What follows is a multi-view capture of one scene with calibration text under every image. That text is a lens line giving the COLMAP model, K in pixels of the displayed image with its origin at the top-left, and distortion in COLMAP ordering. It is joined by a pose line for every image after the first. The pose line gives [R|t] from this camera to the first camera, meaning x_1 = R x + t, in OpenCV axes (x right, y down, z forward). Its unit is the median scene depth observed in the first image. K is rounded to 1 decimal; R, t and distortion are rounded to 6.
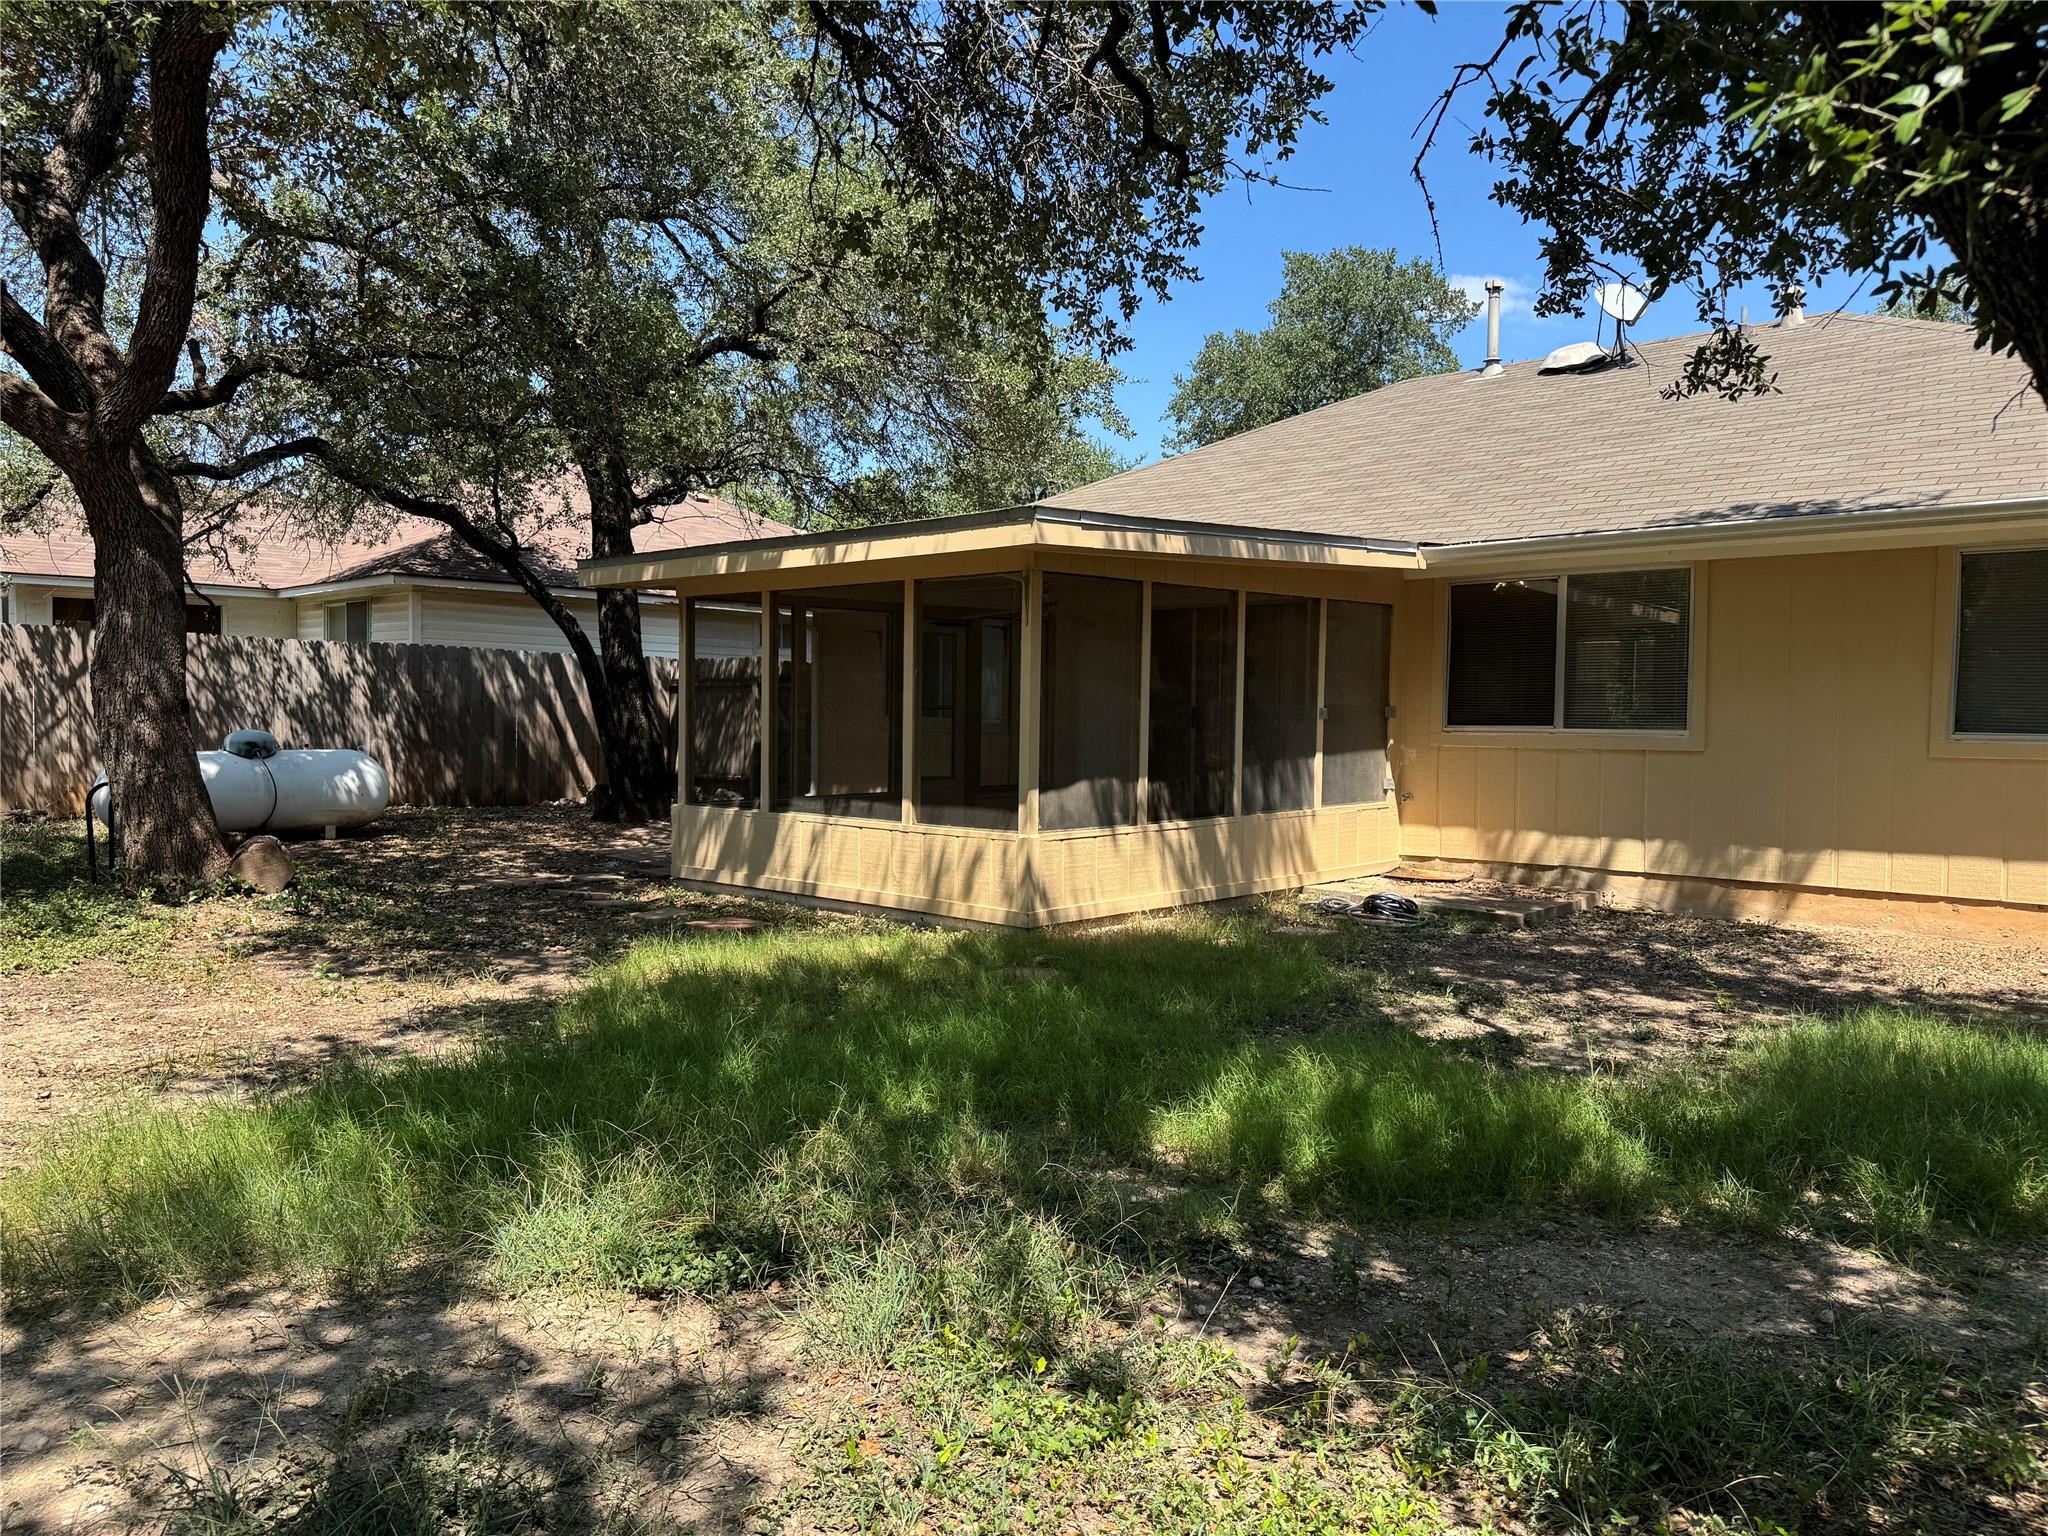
lens RADIAL K [[1455.8, 0, 1024.0], [0, 1455.8, 768.0], [0, 0, 1]] dist [0.066352, -0.091886]
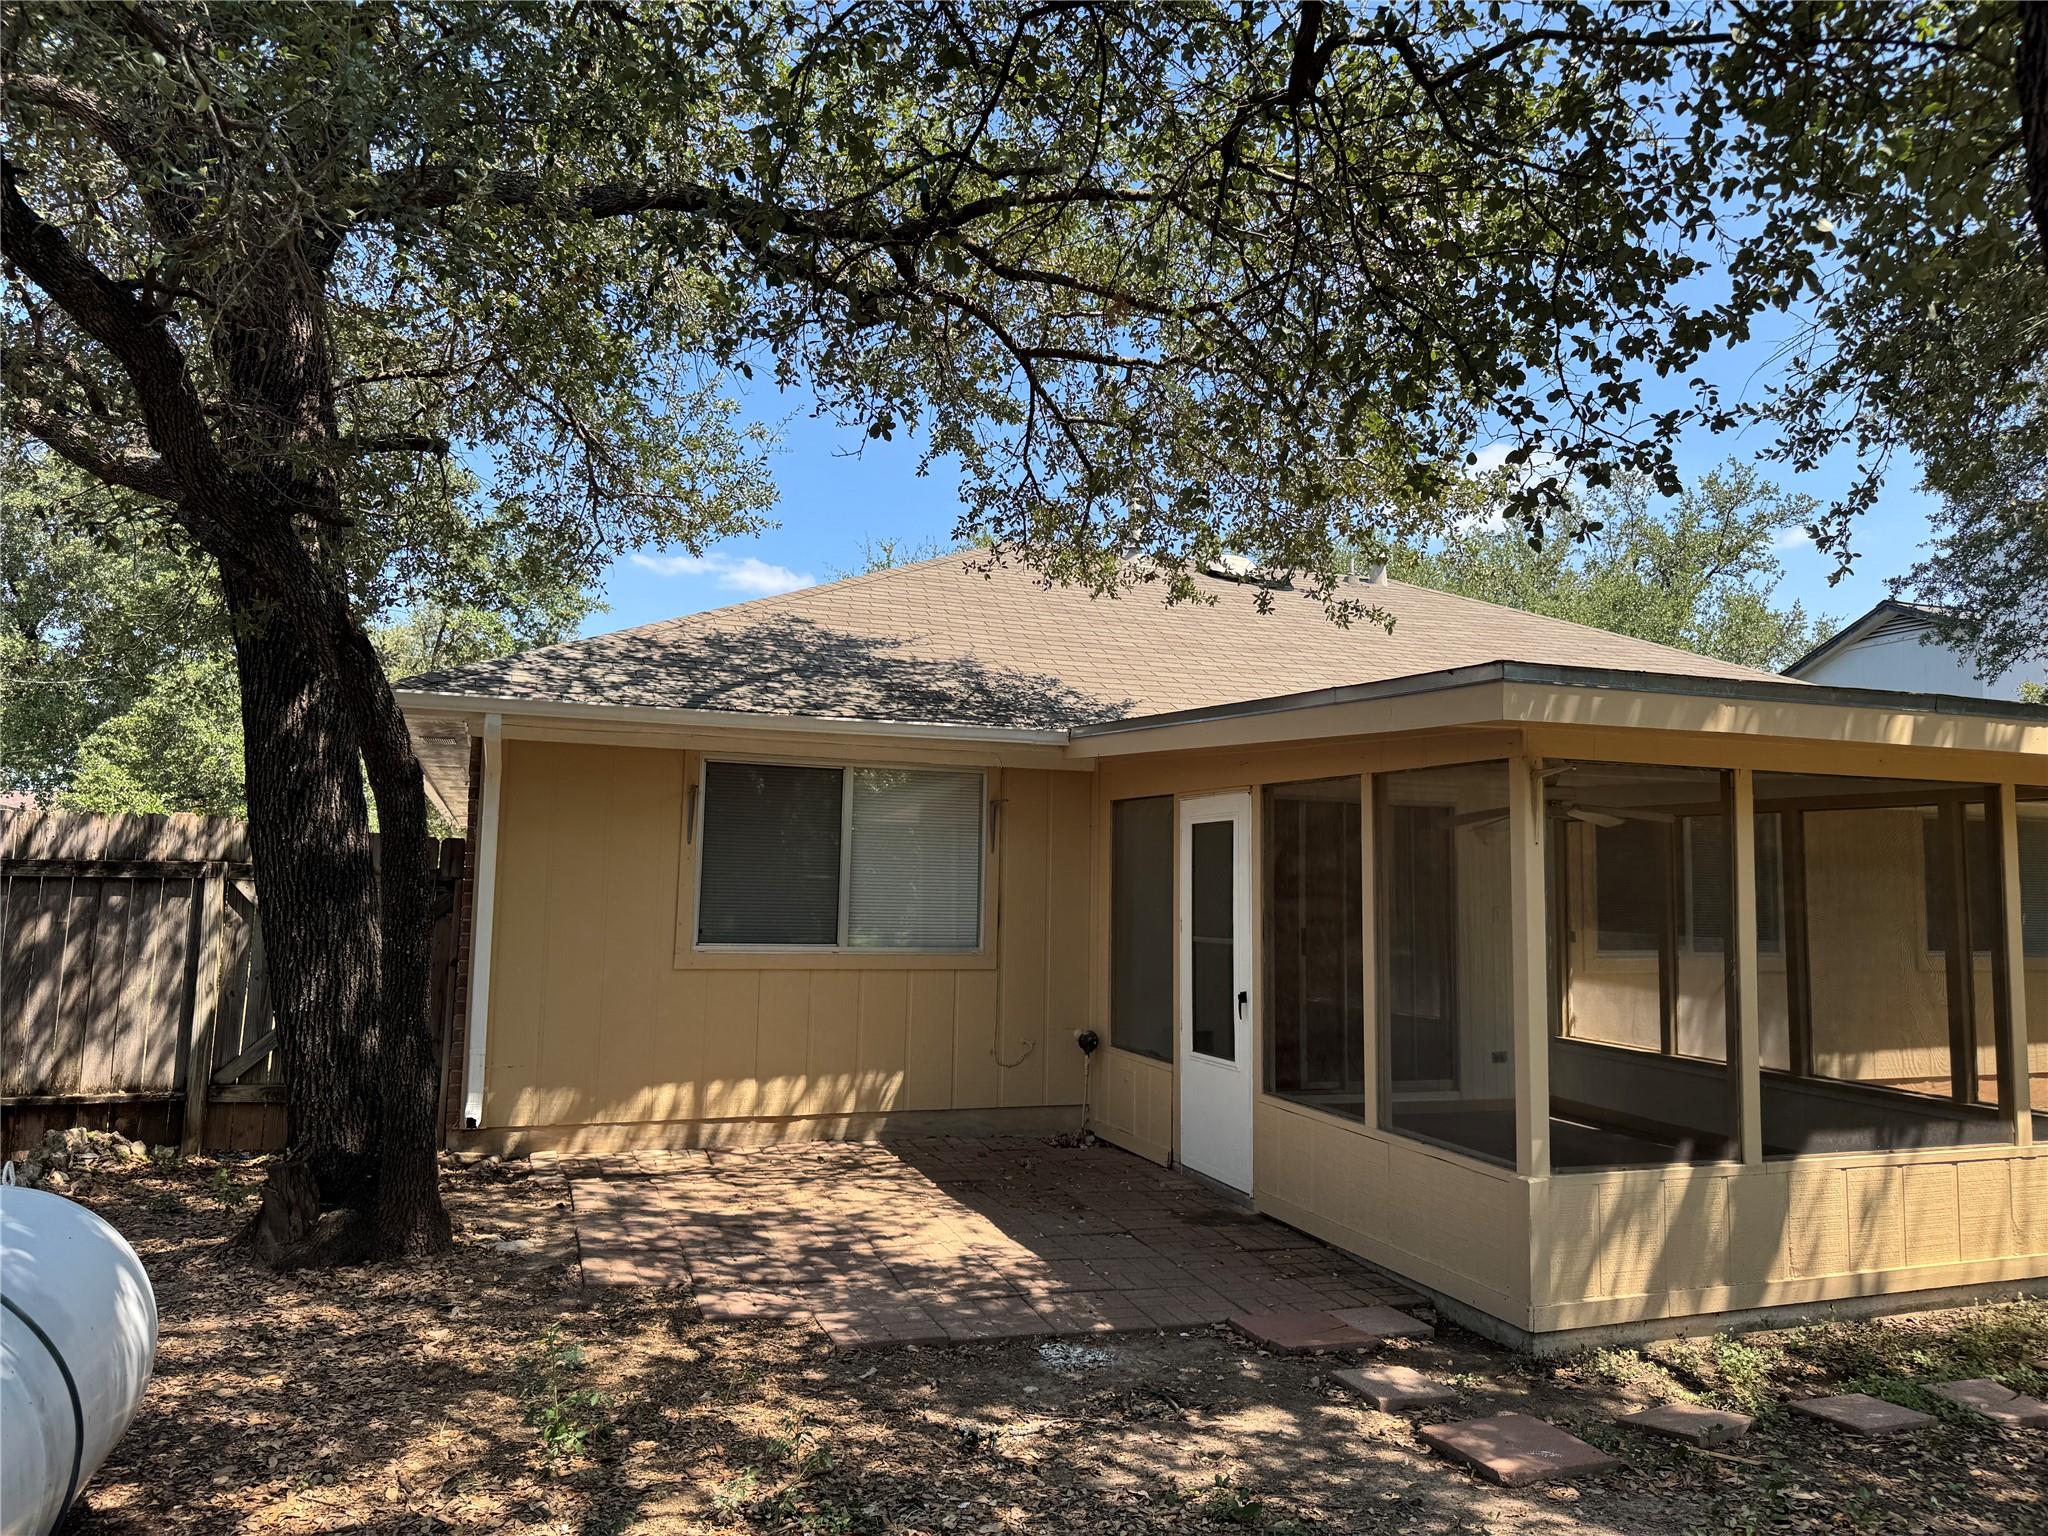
lens RADIAL K [[1418.2, 0, 1024.0], [0, 1418.2, 768.0], [0, 0, 1]] dist [0.053613, -0.000217]
pose [[0.437559, 0.066854, 0.896701, -0.856442], [0.026675, 0.995828, -0.087261, -0.084909], [-0.898794, 0.062102, 0.433950, 1.064822]]
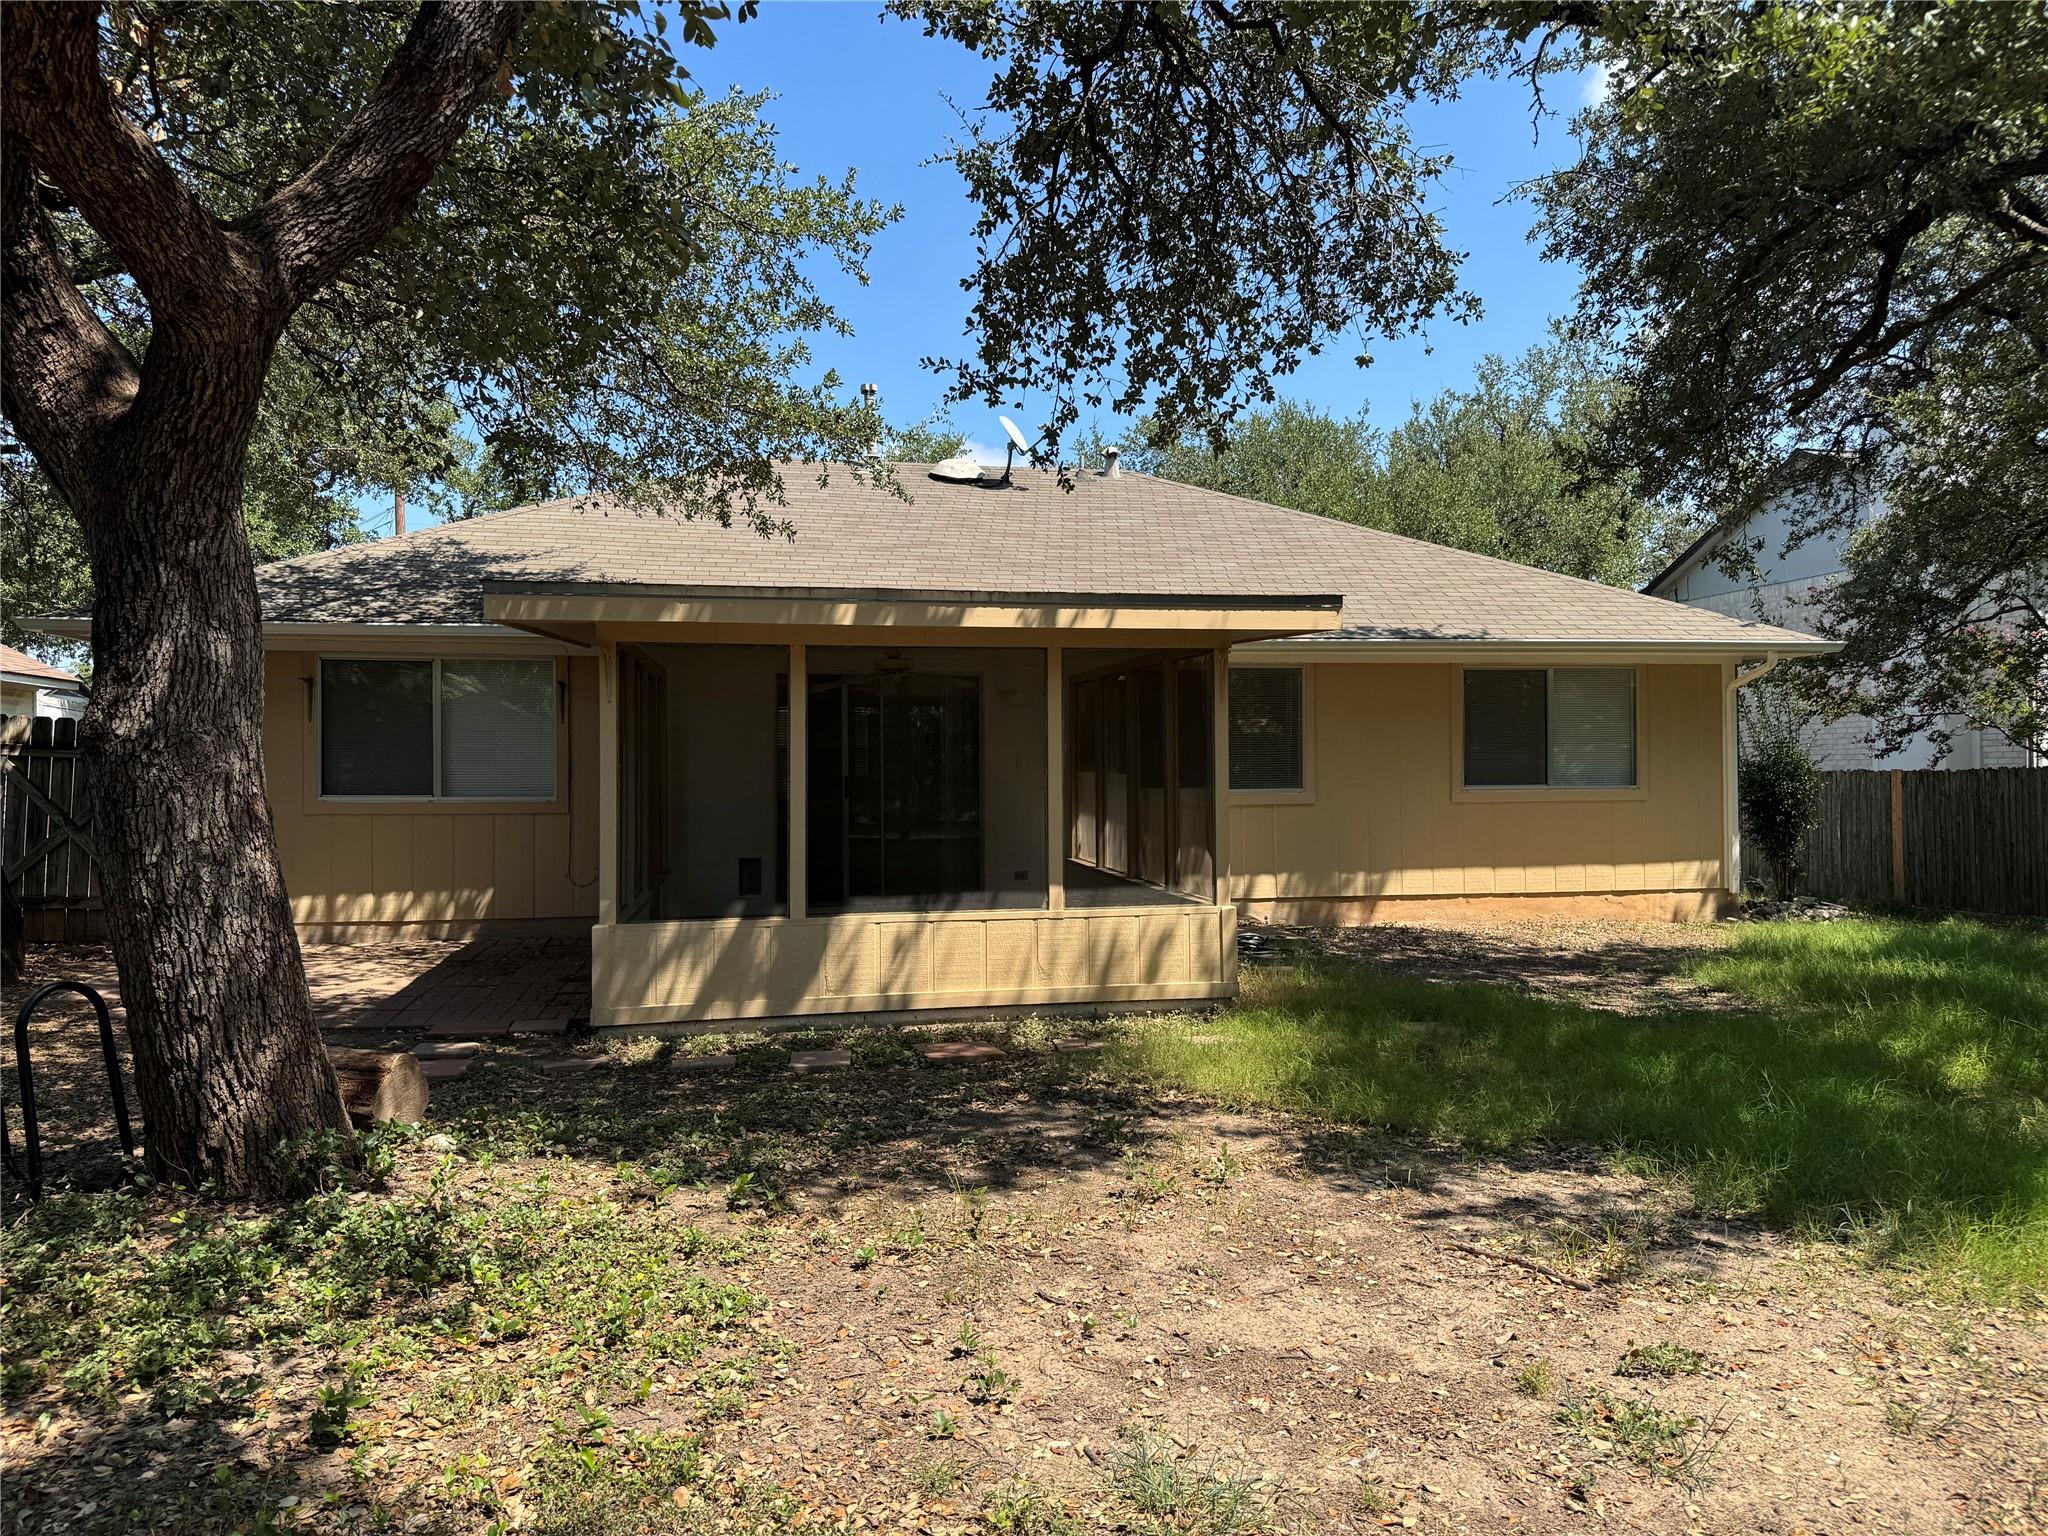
lens RADIAL K [[1455.8, 0, 1024.0], [0, 1455.8, 768.0], [0, 0, 1]] dist [0.066352, -0.091886]
pose [[0.576551, -0.013724, 0.816946, -0.809769], [0.042601, 0.999004, -0.013283, -0.039203], [-0.815950, 0.042462, 0.576562, 0.459162]]
